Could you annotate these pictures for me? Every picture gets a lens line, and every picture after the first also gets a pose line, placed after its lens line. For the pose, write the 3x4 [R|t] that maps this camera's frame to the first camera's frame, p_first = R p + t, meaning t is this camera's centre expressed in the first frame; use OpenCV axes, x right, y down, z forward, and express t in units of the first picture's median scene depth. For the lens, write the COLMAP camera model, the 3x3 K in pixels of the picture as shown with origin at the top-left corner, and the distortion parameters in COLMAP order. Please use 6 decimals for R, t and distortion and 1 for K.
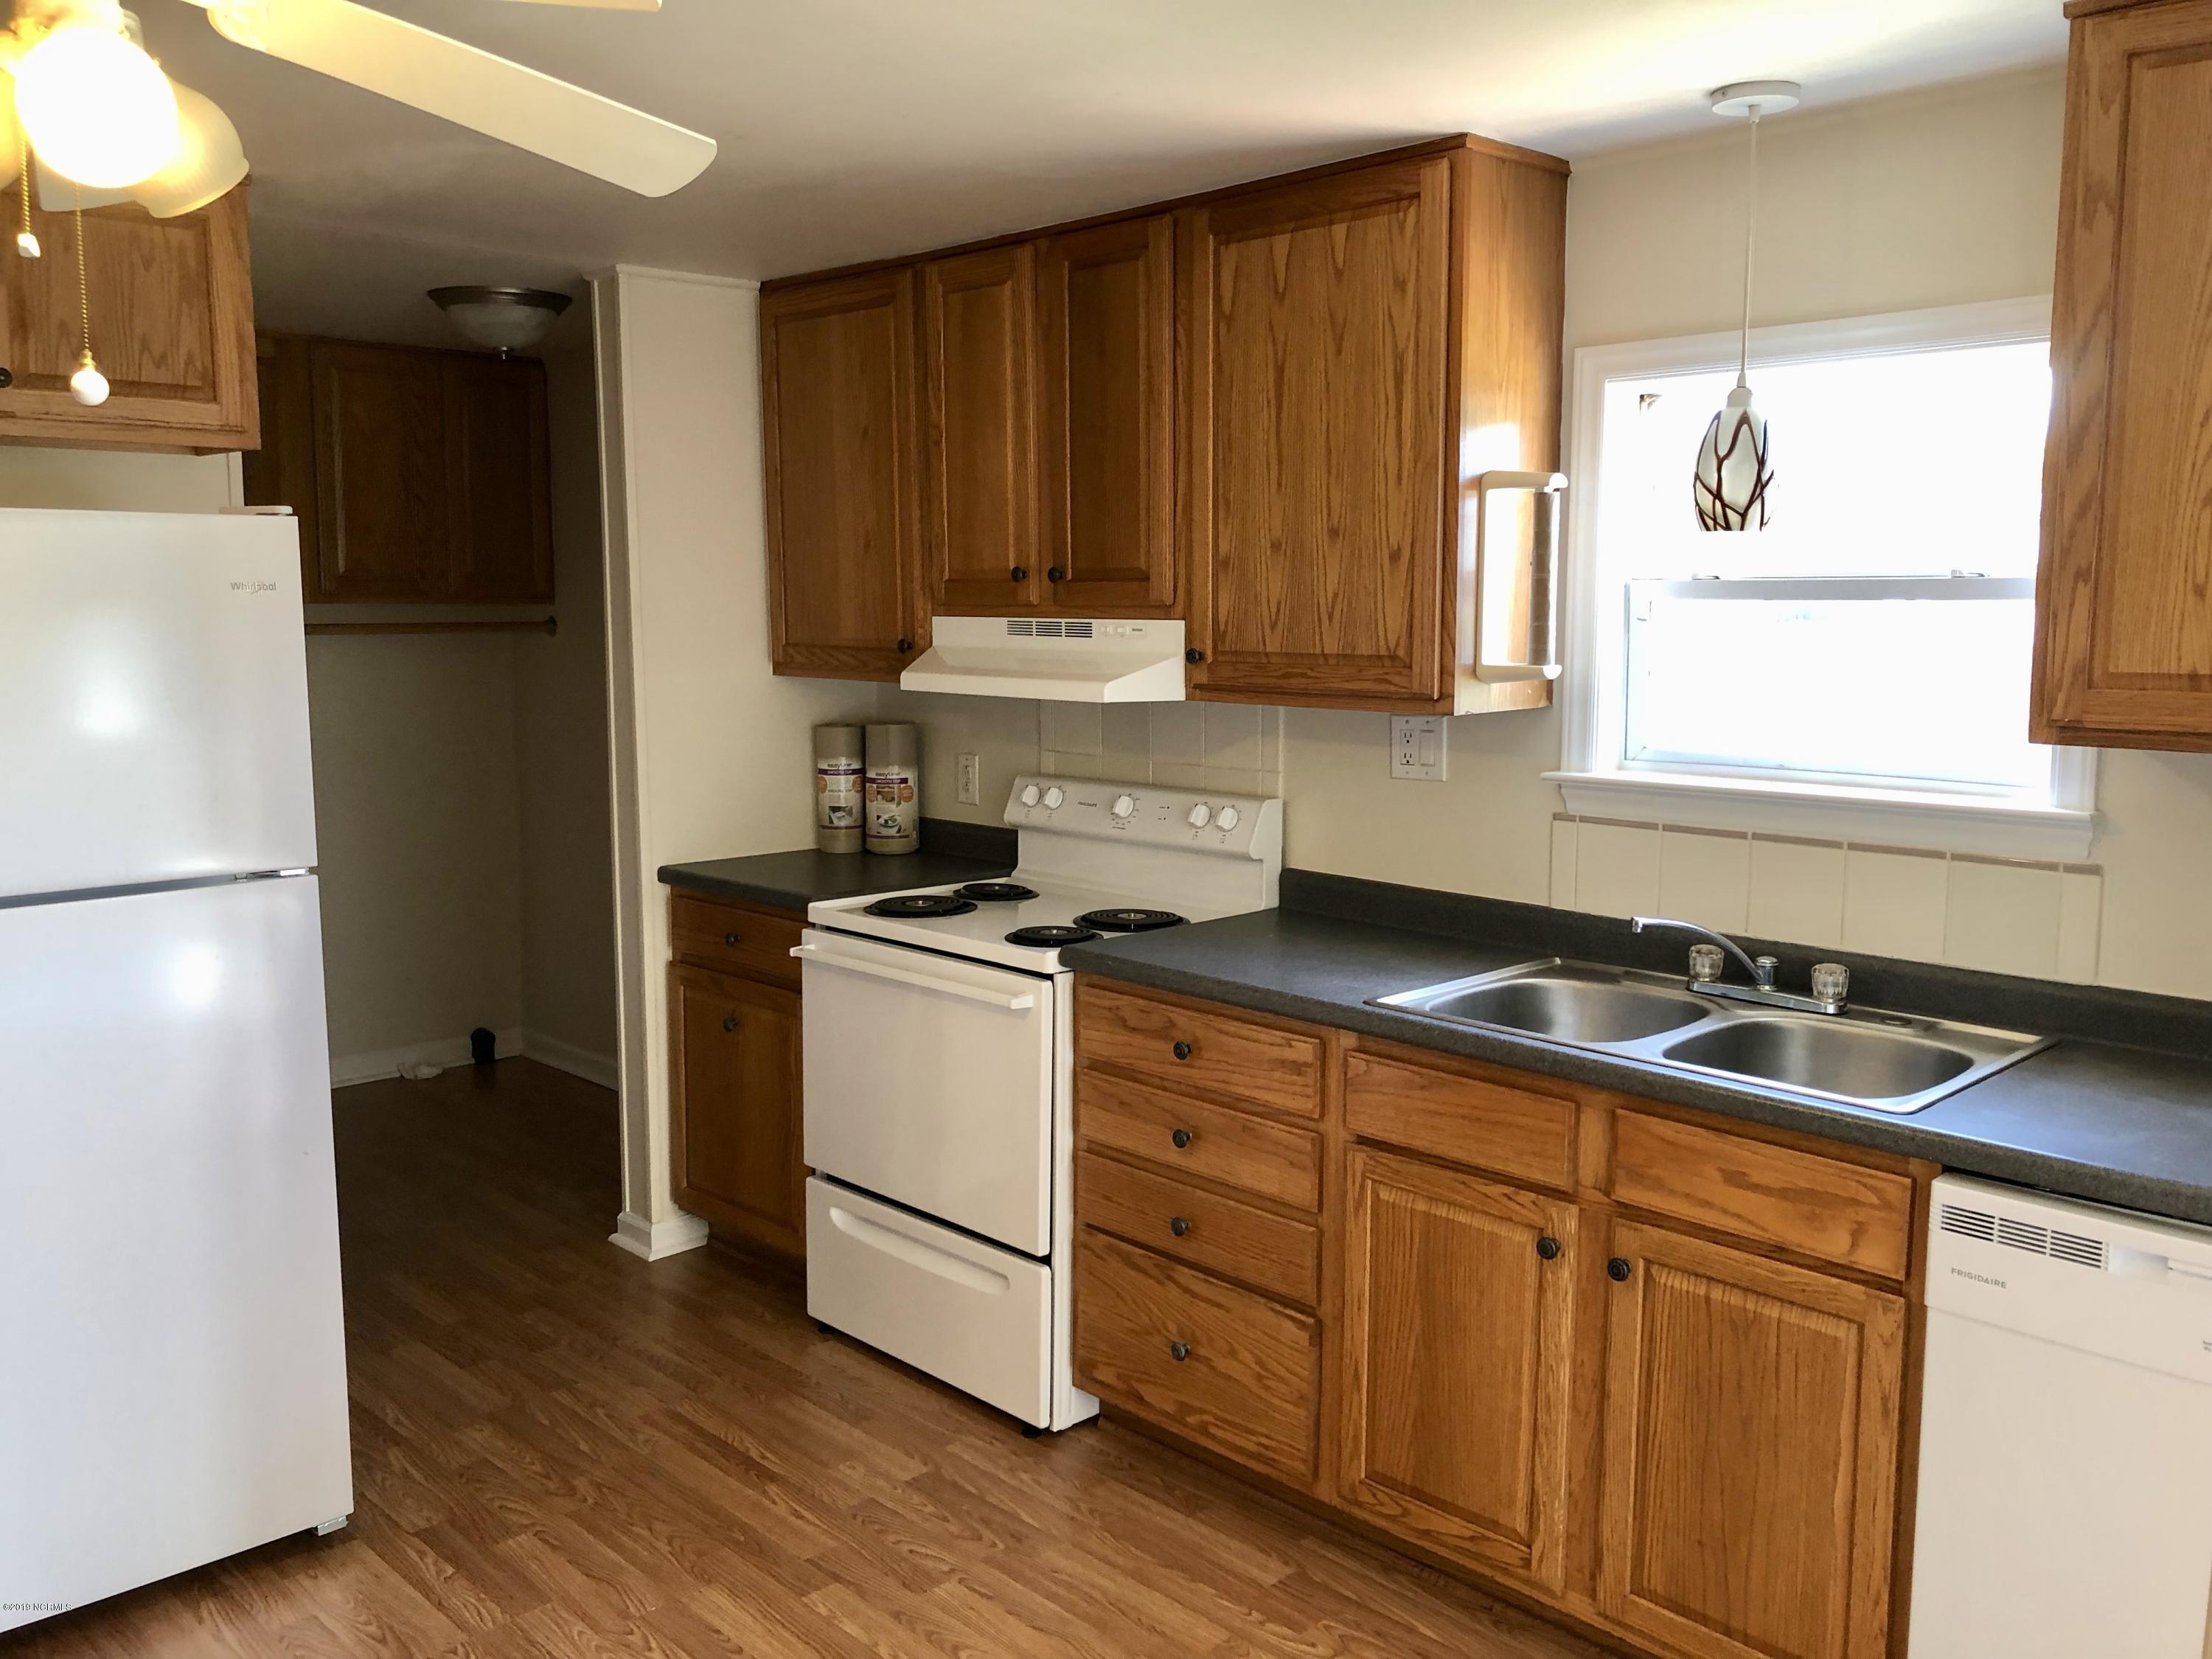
lens RADIAL K [[1837.6, 0, 1106.0], [0, 1837.6, 829.5], [0, 0, 1]] dist [0.060346, -0.005179]
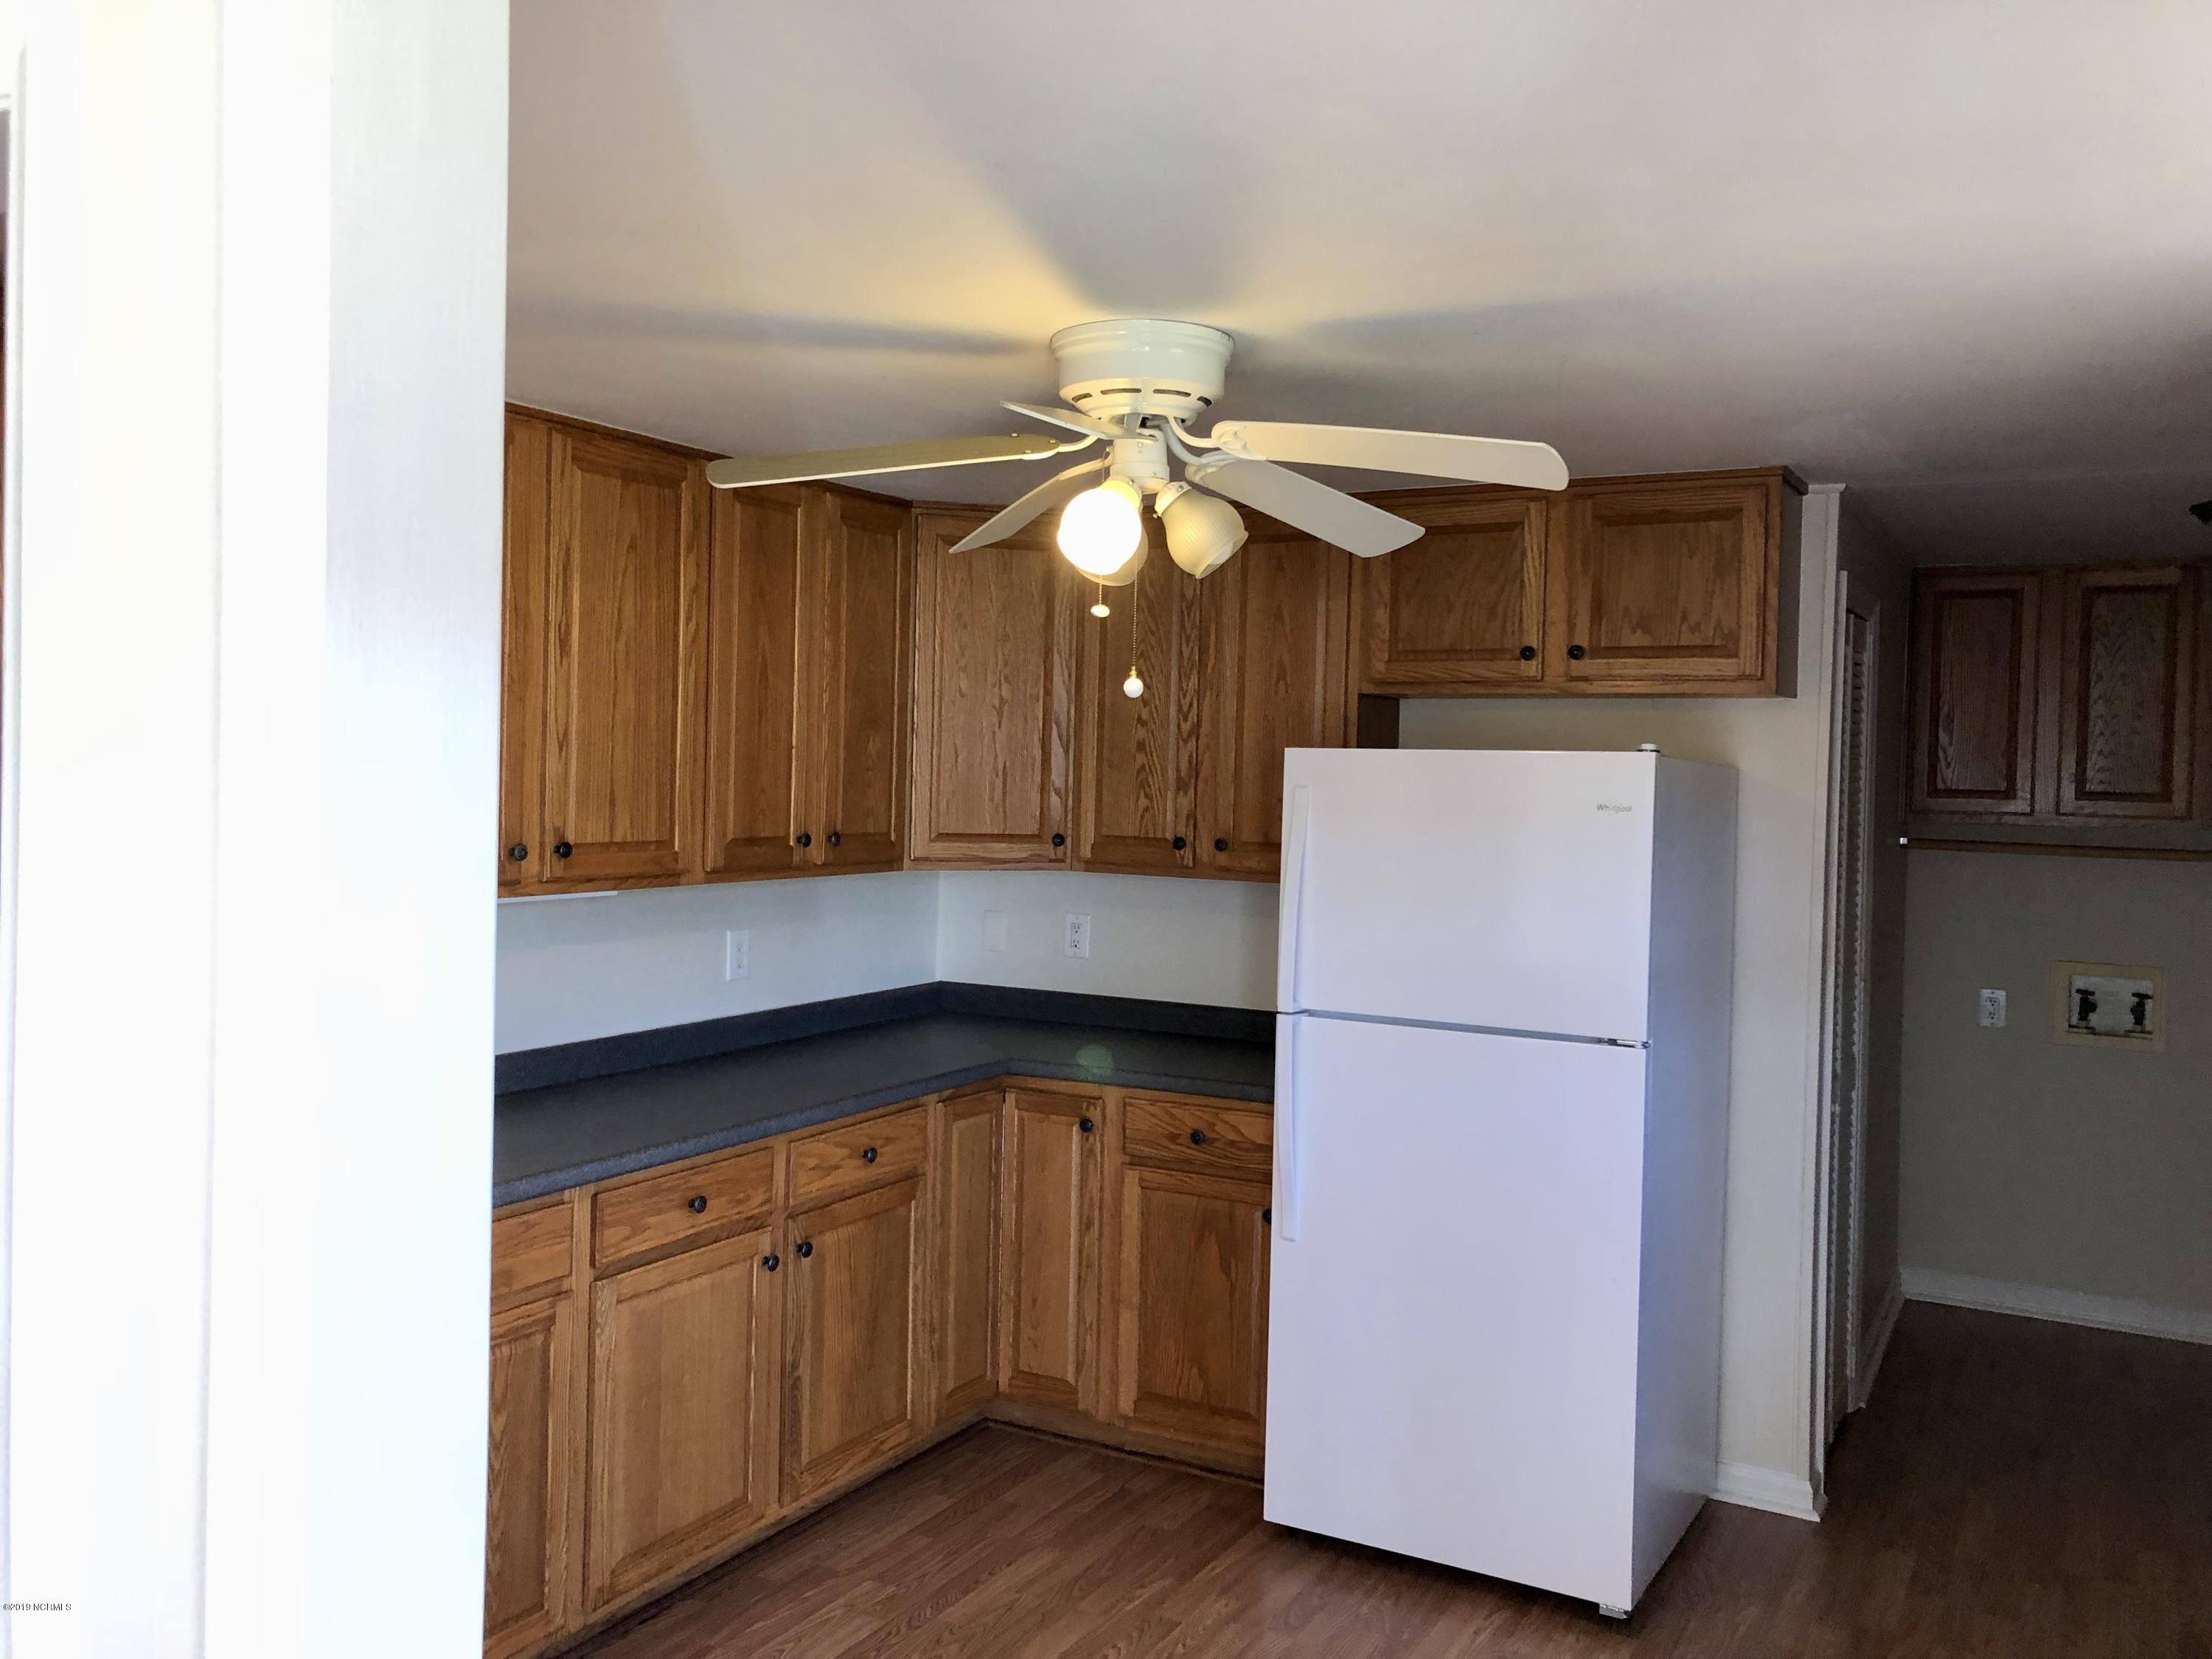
lens RADIAL K [[1837.6, 0, 1106.0], [0, 1837.6, 829.5], [0, 0, 1]] dist [0.060346, -0.005179]
pose [[0.307289, 0.041373, -0.950716, 0.563319], [-0.144737, 0.989463, -0.003722, -0.057551], [0.940545, 0.138747, 0.310040, 0.275022]]
